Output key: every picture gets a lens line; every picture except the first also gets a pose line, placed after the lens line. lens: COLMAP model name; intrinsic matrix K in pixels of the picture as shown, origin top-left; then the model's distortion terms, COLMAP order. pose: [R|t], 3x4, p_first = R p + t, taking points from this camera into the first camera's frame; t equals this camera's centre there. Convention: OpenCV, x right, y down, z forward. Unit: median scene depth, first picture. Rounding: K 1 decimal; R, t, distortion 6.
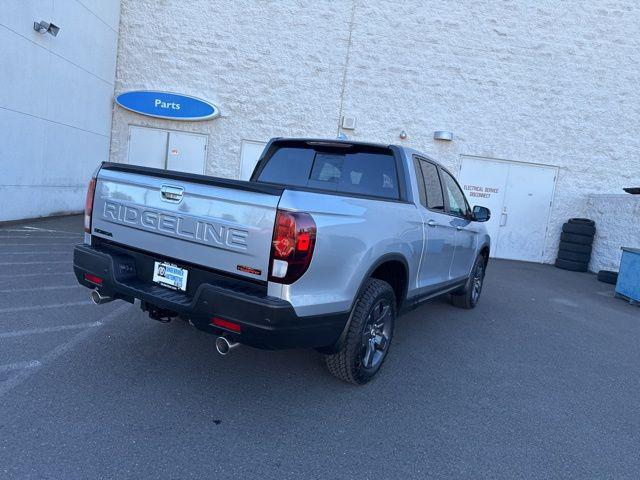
lens RADIAL K [[450.4, 0, 323.7], [0, 450.4, 235.5], [0, 0, 1]] dist [0.035553, -0.046705]
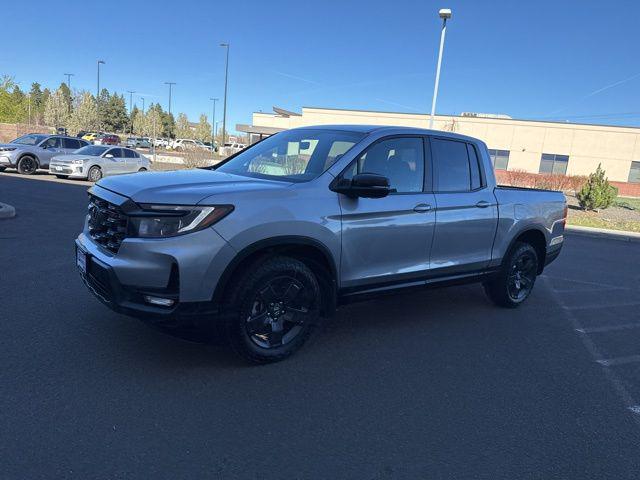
lens RADIAL K [[450.4, 0, 325.8], [0, 450.4, 242.2], [0, 0, 1]] dist [0.035553, -0.046705]
pose [[-0.913667, -0.269650, 0.304141, -0.063589], [-0.175523, 0.936643, 0.303135, -0.100156], [-0.366612, 0.223581, -0.903110, 0.843738]]
